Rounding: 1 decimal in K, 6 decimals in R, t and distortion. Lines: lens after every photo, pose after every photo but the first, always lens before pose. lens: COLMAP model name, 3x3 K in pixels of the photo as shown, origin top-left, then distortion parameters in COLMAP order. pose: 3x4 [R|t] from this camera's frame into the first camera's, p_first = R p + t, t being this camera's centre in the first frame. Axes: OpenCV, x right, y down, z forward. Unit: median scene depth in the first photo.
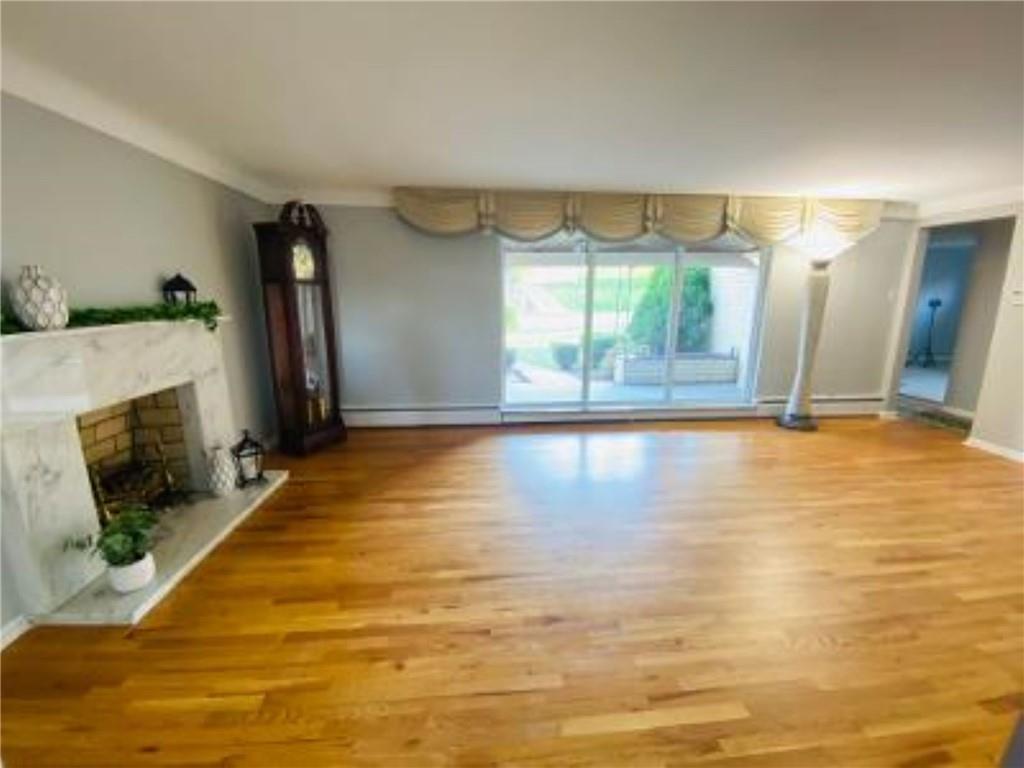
lens RADIAL K [[420.8, 0, 518.7], [0, 420.8, 390.4], [0, 0, 1]] dist [-0.004764, -0.001091]
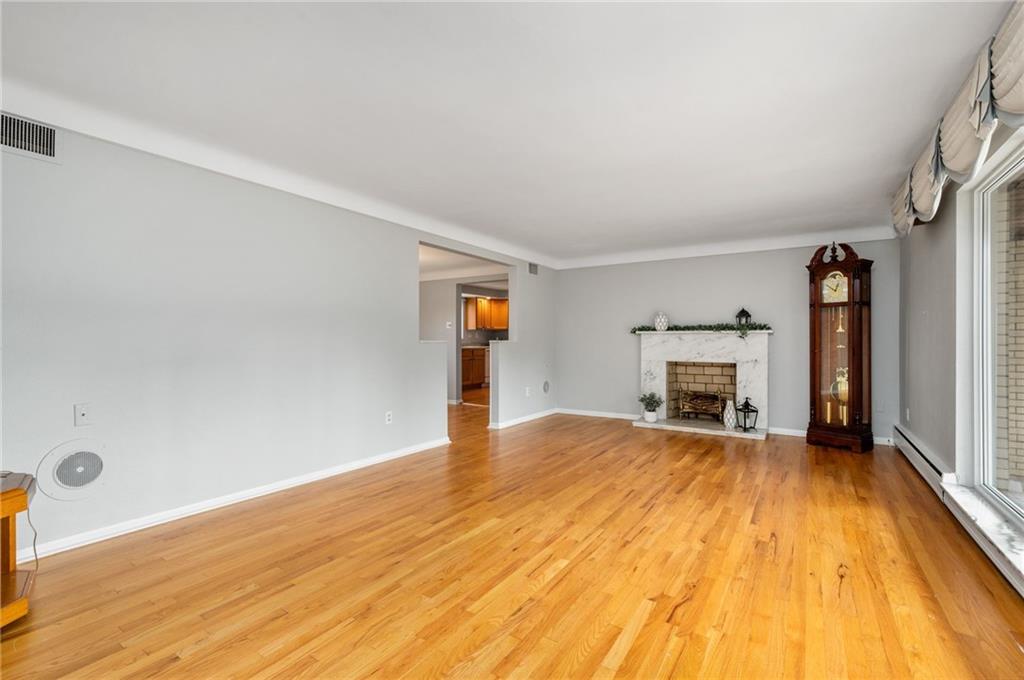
lens RADIAL K [[446.9, 0, 517.2], [0, 446.9, 342.3], [0, 0, 1]] dist [0.005359, 0.001190]
pose [[-0.605674, -0.002943, -0.795708, 1.318968], [-0.183081, 0.973679, 0.135756, -0.193451], [0.774365, 0.227903, -0.590271, 1.302132]]
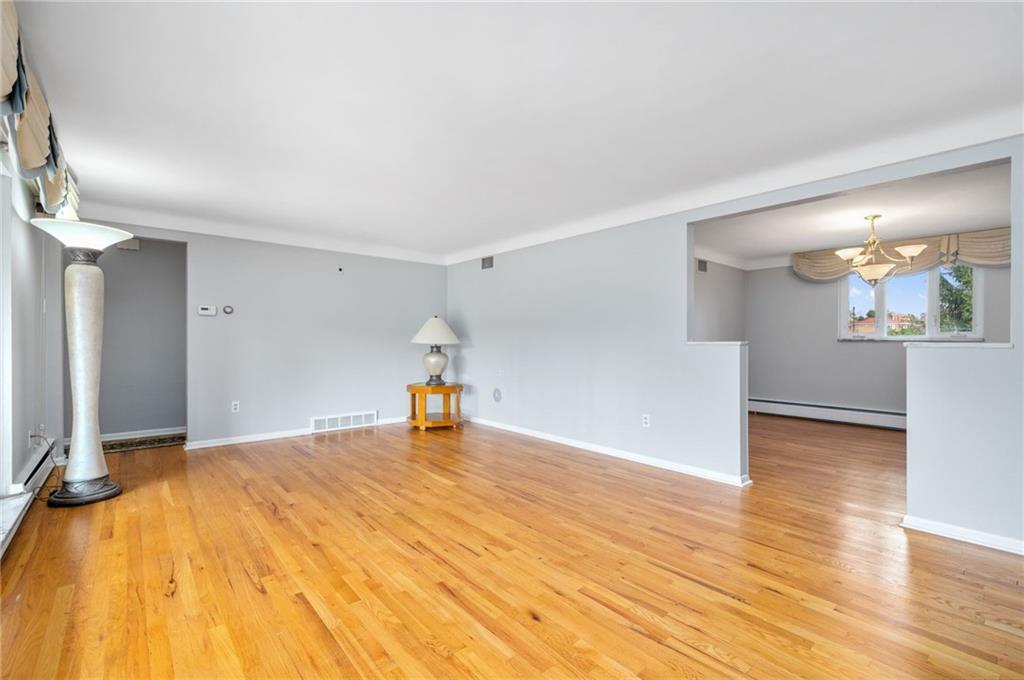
lens RADIAL K [[446.9, 0, 516.0], [0, 446.9, 344.3], [0, 0, 1]] dist [0.005359, 0.001190]
pose [[-0.600164, -0.012260, 0.799783, -0.405003], [0.174975, 0.973653, 0.146228, -0.196005], [-0.780504, 0.227703, -0.582207, 1.270554]]
